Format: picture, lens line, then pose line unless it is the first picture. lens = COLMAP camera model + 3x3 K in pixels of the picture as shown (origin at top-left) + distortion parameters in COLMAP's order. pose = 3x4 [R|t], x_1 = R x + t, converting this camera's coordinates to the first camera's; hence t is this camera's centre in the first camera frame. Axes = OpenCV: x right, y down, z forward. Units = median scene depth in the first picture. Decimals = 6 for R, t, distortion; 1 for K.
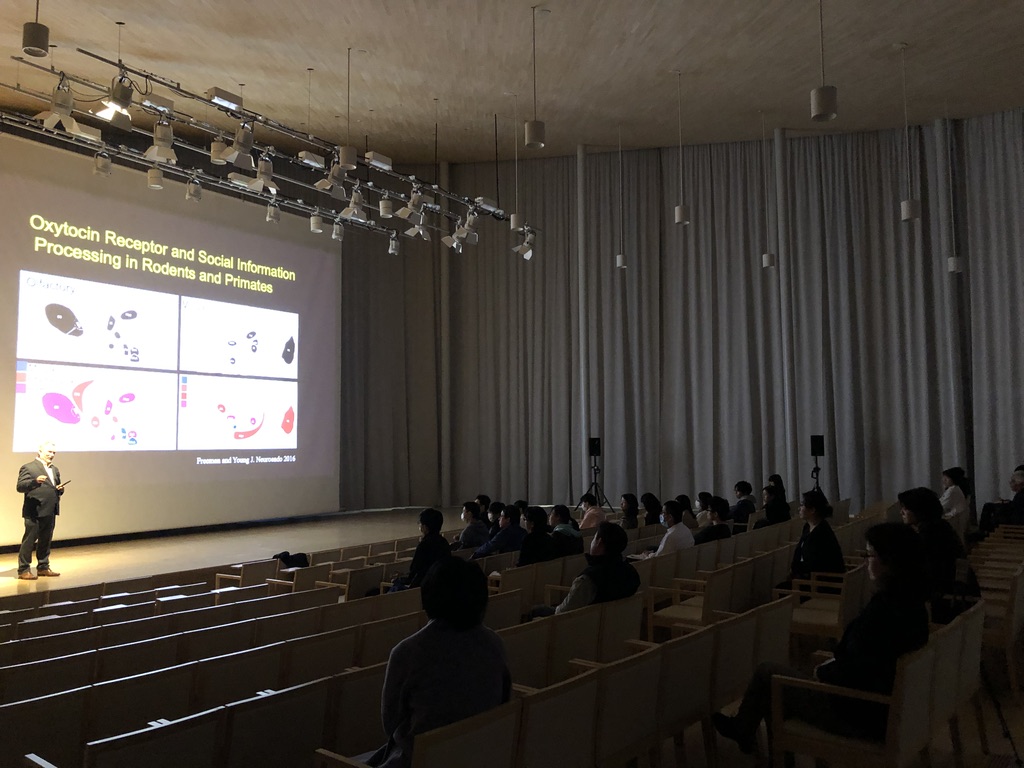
lens RADIAL K [[832.9, 0, 512.0], [0, 832.9, 384.0], [0, 0, 1]] dist [0.061165, -0.072502]
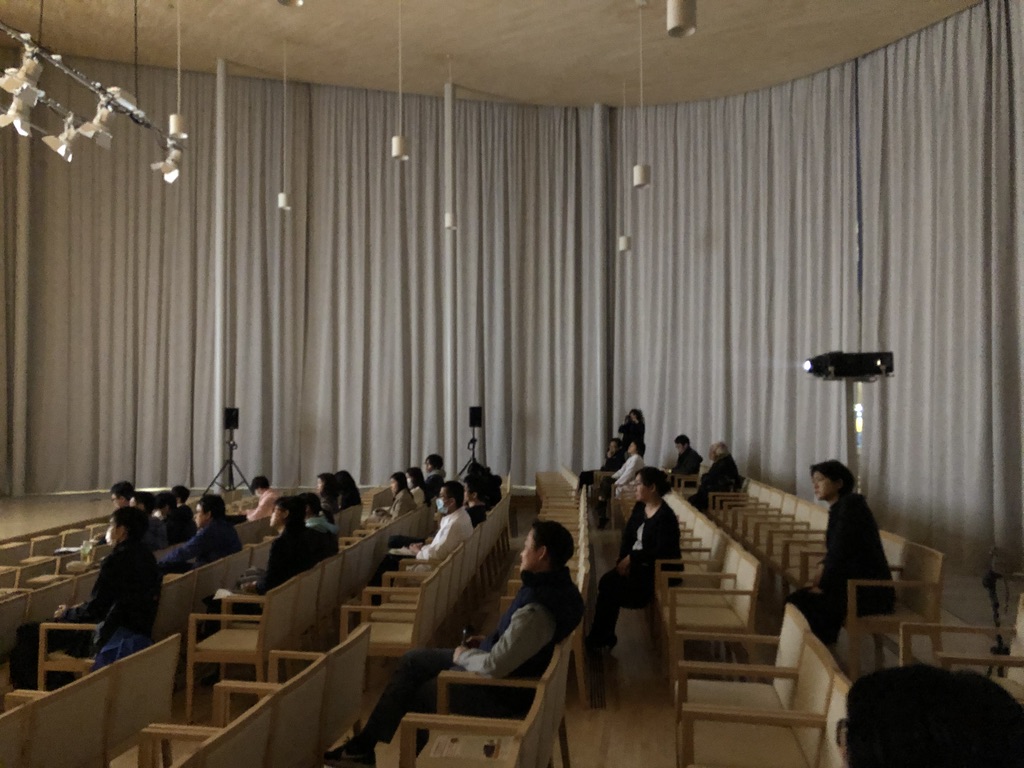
lens RADIAL K [[832.9, 0, 512.0], [0, 832.9, 384.0], [0, 0, 1]] dist [0.061165, -0.072502]
pose [[0.874673, 0.023938, 0.484122, -0.079727], [-0.039280, 0.998995, 0.021572, 0.012856], [-0.483119, -0.037884, 0.874735, 0.134997]]
